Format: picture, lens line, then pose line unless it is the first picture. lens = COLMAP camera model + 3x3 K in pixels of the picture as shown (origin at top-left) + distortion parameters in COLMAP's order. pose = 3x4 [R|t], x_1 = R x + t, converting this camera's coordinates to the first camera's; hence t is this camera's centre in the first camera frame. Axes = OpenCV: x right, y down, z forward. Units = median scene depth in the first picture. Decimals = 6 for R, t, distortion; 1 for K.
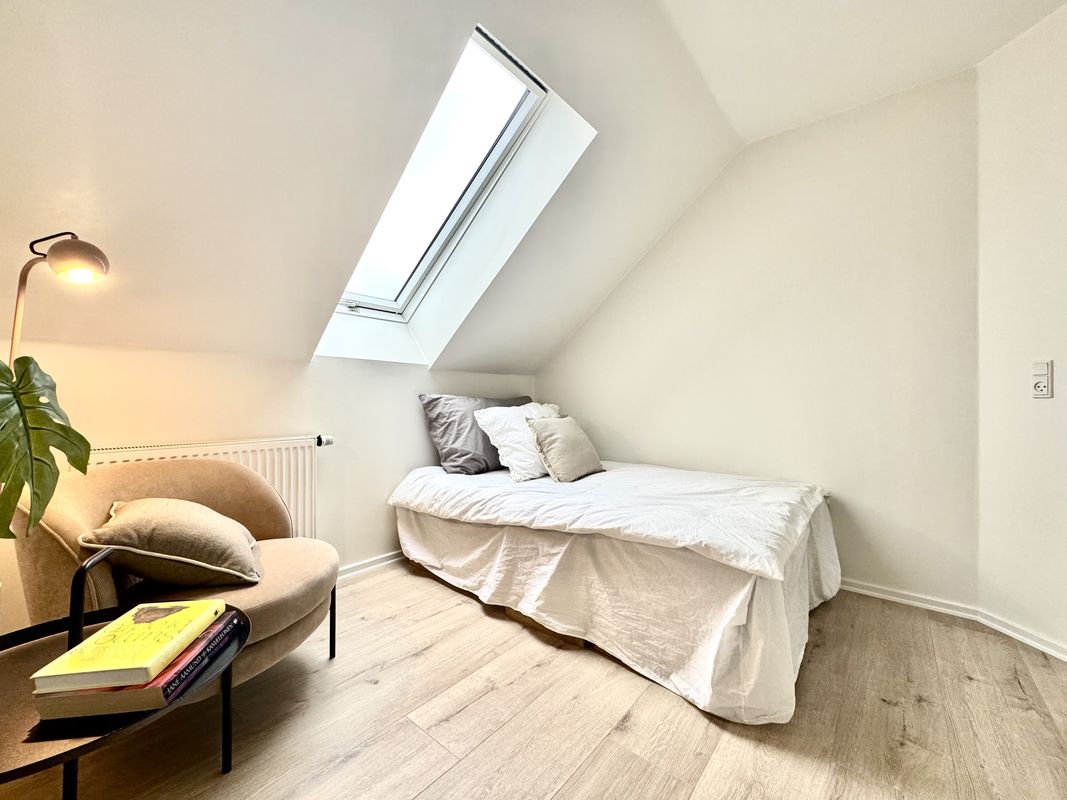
lens RADIAL K [[430.9, 0, 535.8], [0, 430.9, 395.8], [0, 0, 1]] dist [-0.001266, 0.000233]
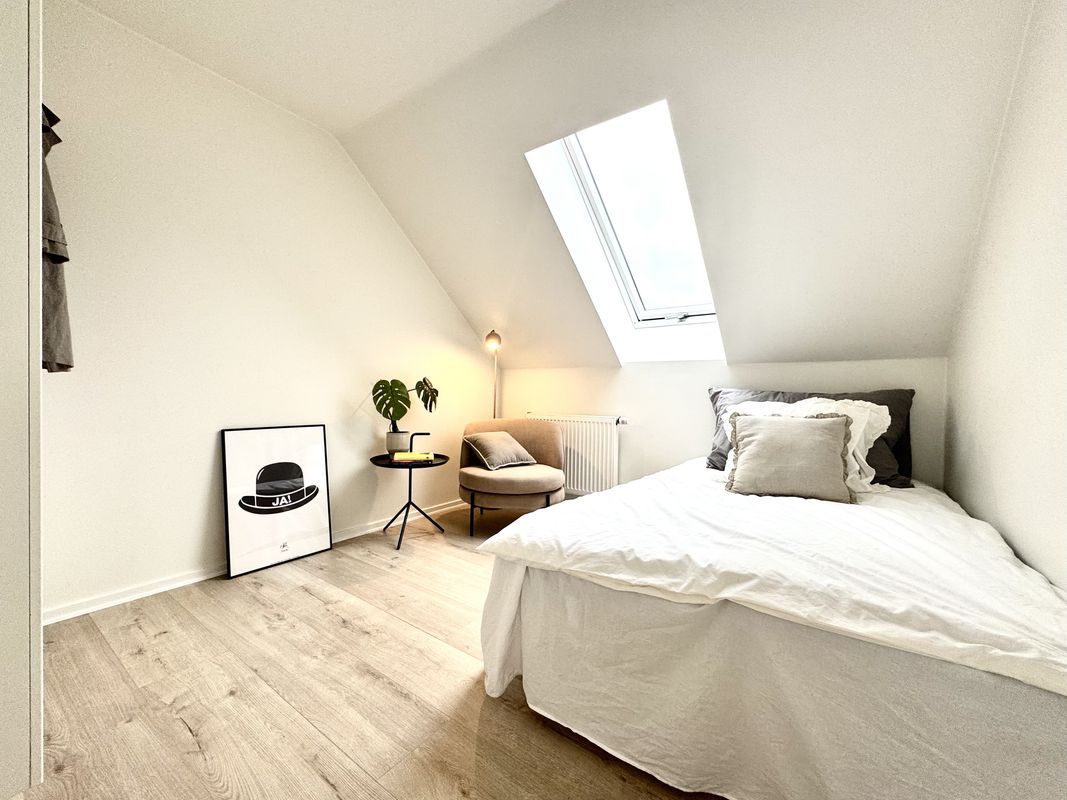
lens RADIAL K [[437.0, 0, 529.1], [0, 437.0, 397.7], [0, 0, 1]] dist [-0.000416, -0.000037]
pose [[0.057741, 0.003415, -0.998326, 1.164887], [-0.002670, 0.999991, 0.003267, 0.025959], [0.998328, 0.002477, 0.057750, 0.734623]]
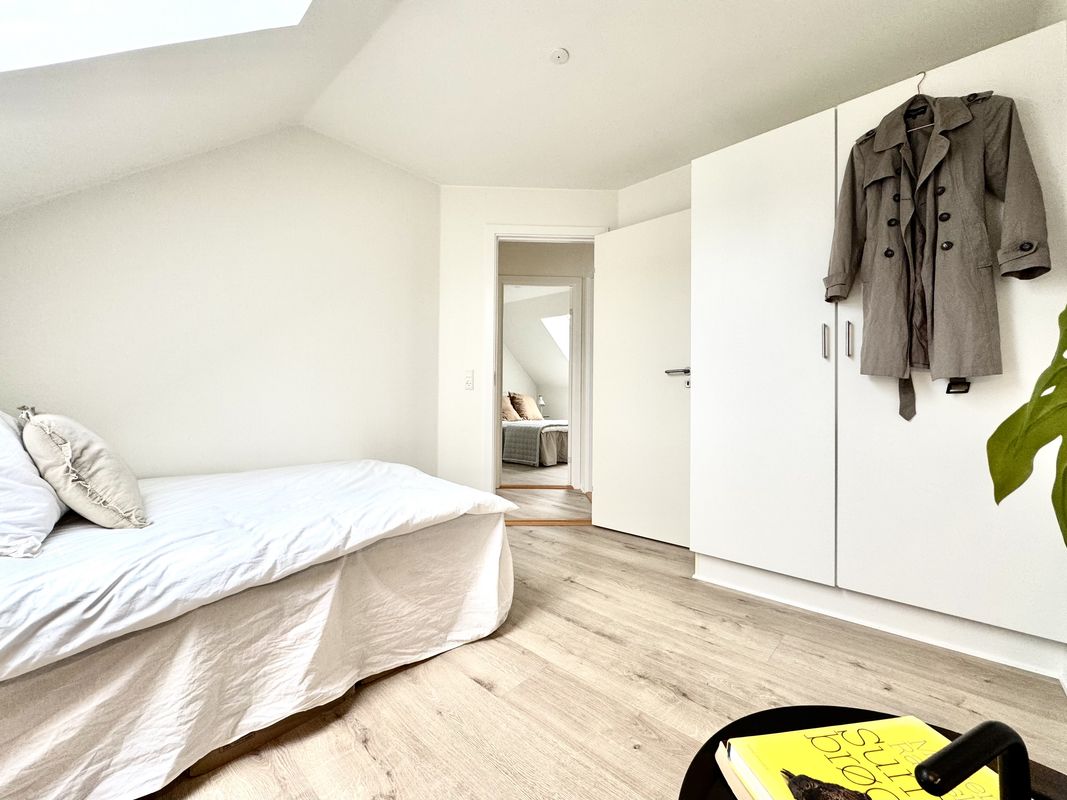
lens RADIAL K [[430.9, 0, 535.8], [0, 430.9, 395.8], [0, 0, 1]] dist [-0.001266, 0.000233]
pose [[0.056132, 0.004889, 0.998411, -0.620938], [-0.020760, 0.999778, -0.003729, 0.032780], [-0.998208, -0.020518, 0.056221, 0.597095]]
